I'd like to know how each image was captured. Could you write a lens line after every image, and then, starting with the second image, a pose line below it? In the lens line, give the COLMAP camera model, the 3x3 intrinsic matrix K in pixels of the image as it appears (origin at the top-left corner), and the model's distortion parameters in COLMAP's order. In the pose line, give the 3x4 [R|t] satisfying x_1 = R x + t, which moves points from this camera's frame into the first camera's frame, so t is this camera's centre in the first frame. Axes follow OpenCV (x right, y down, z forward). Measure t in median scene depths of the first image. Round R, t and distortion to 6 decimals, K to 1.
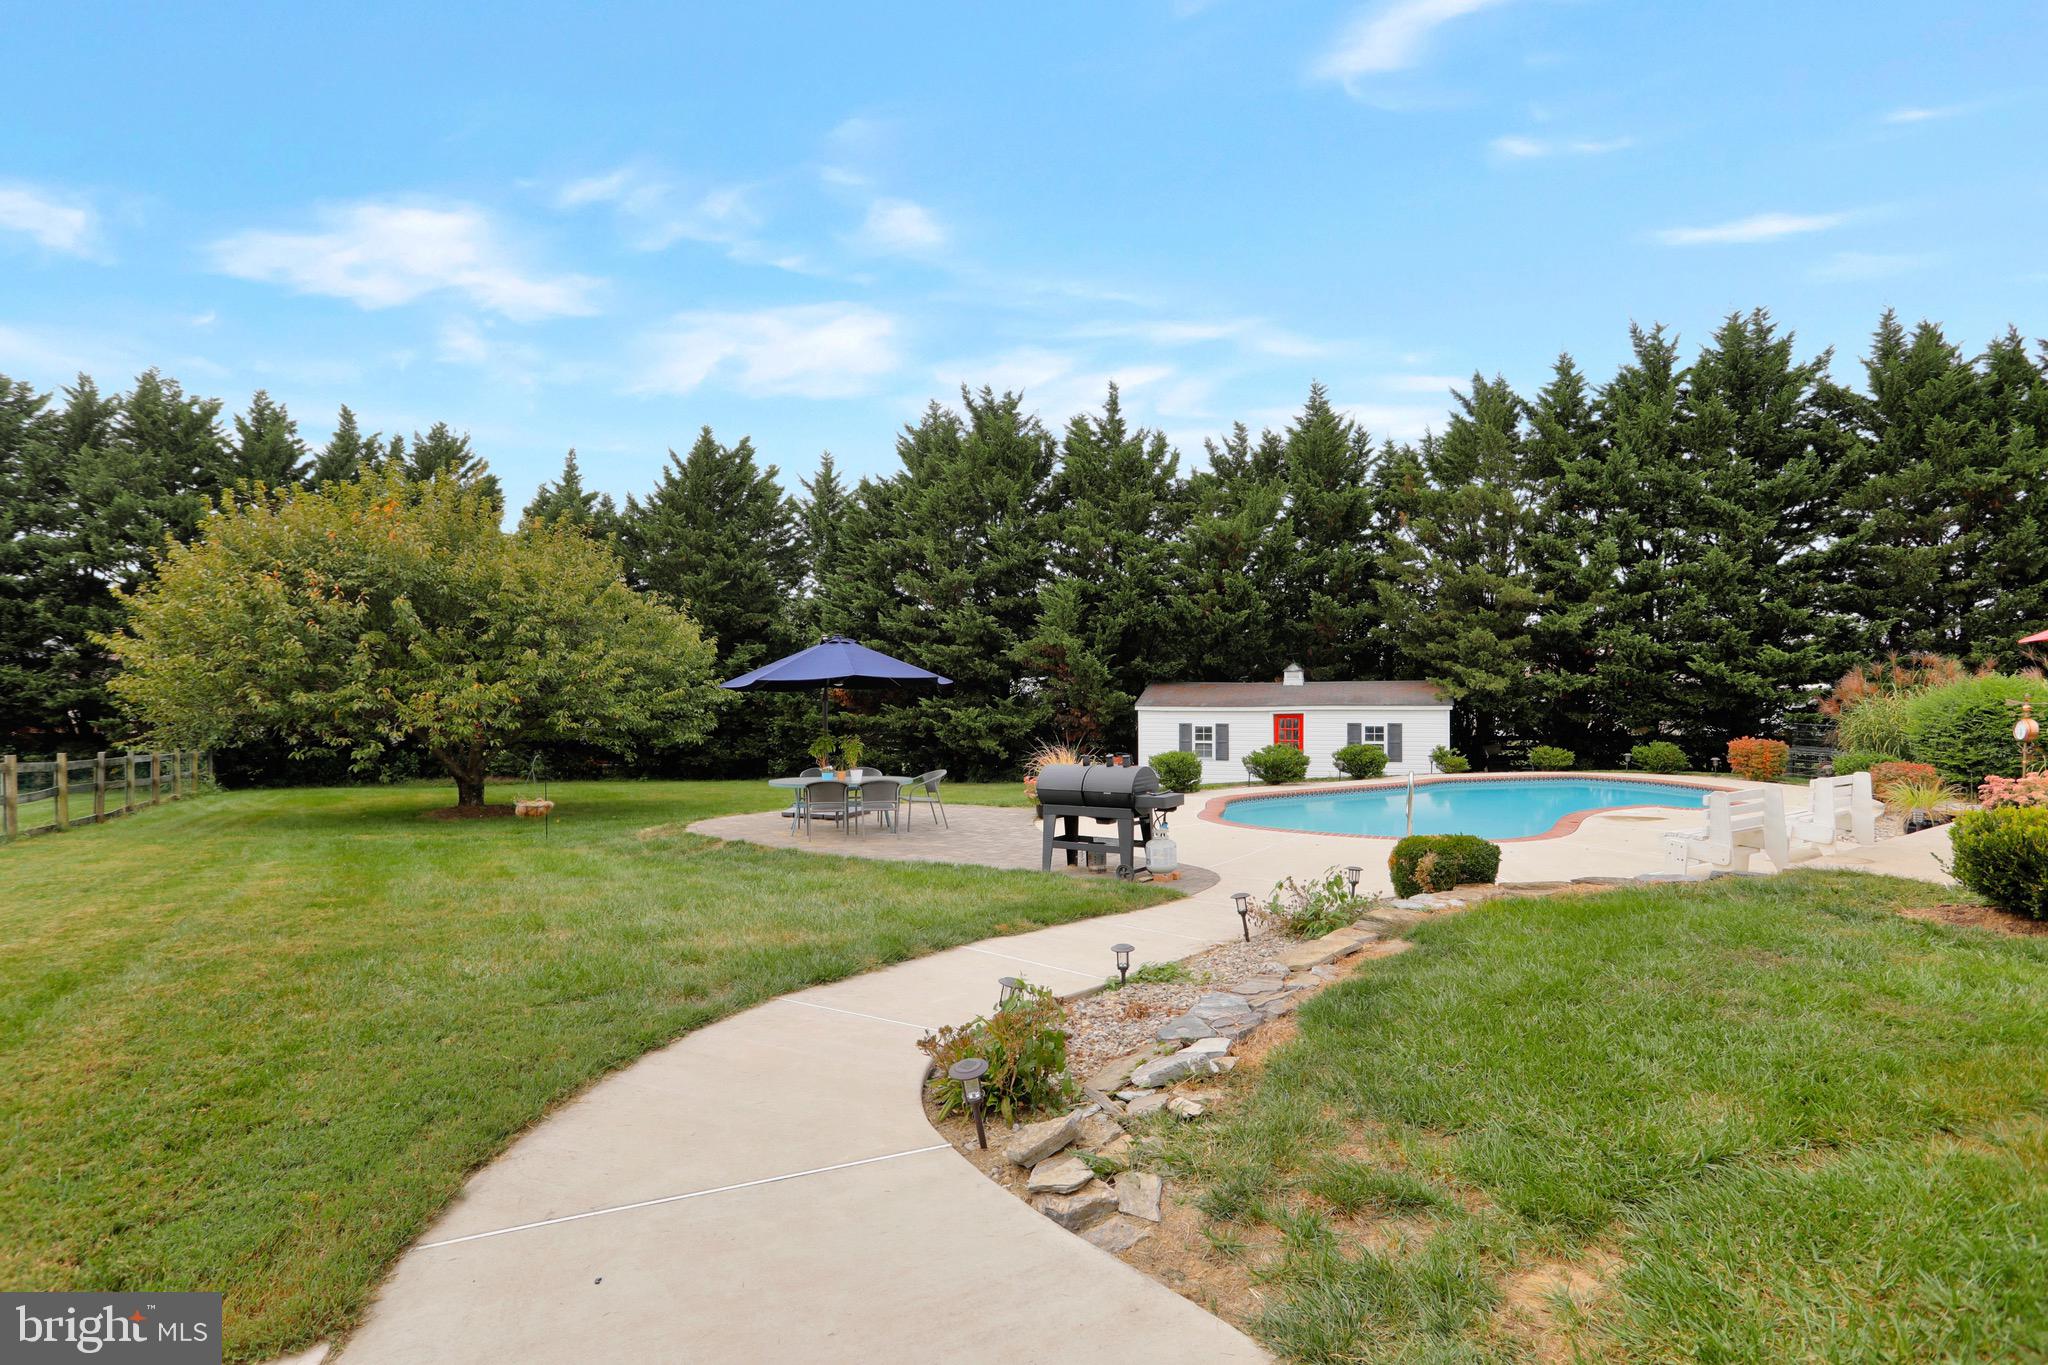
lens RADIAL K [[1016.6, 0, 1003.6], [0, 1016.6, 692.7], [0, 0, 1]] dist [-0.069146, 0.026262]
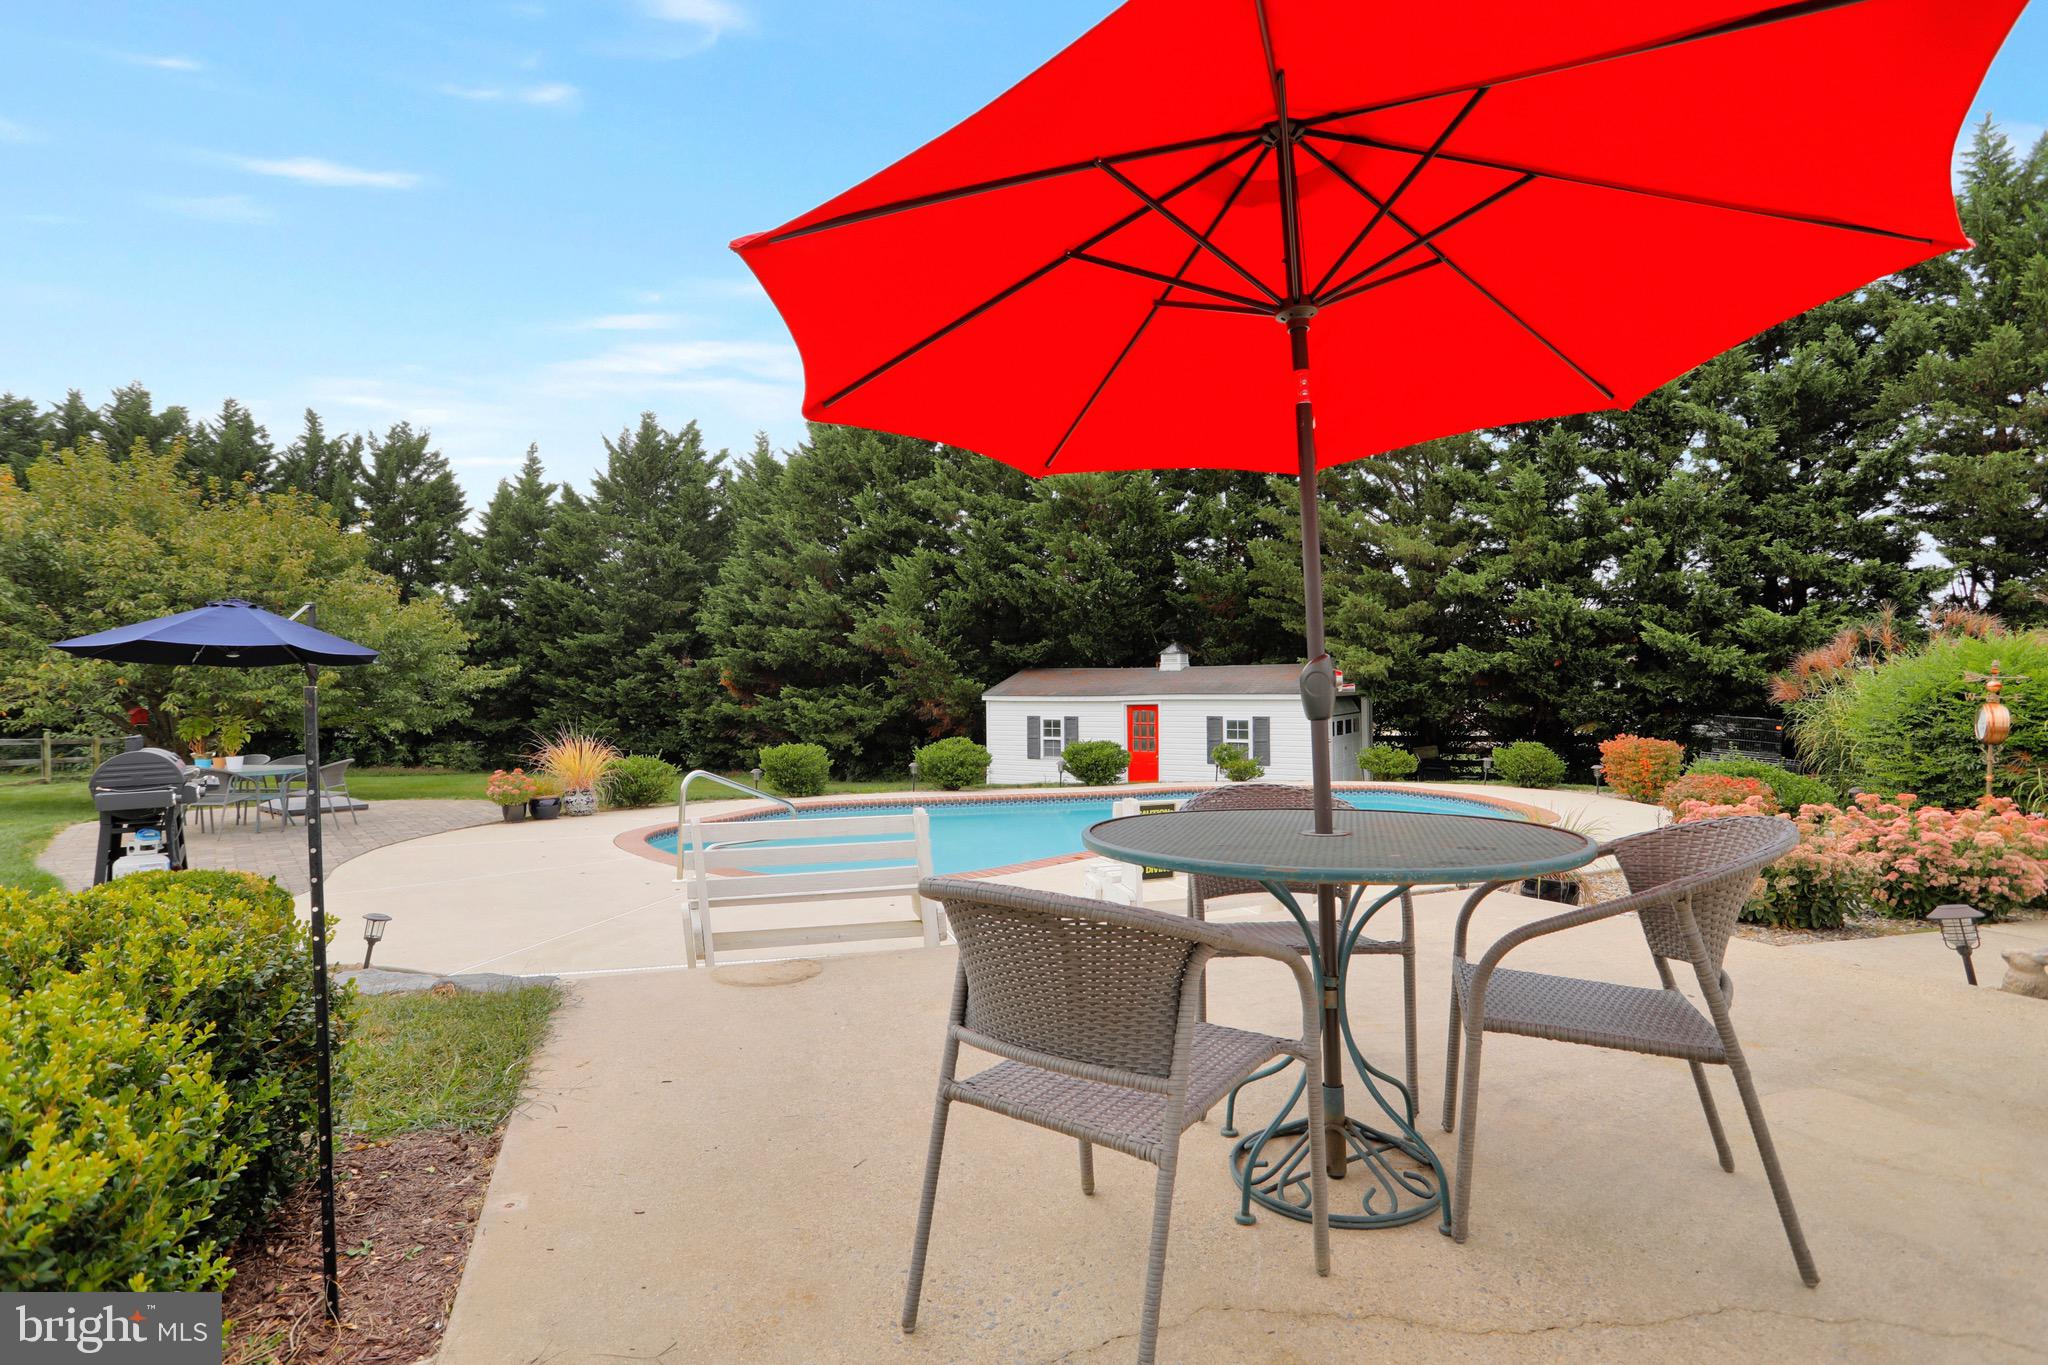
lens RADIAL K [[1016.6, 0, 995.9], [0, 1016.6, 681.6], [0, 0, 1]] dist [-0.069146, 0.026262]
pose [[0.978788, -0.002174, -0.204864, 0.323891], [-0.000206, 0.999933, -0.011595, 0.011288], [0.204875, 0.011391, 0.978722, 0.169203]]
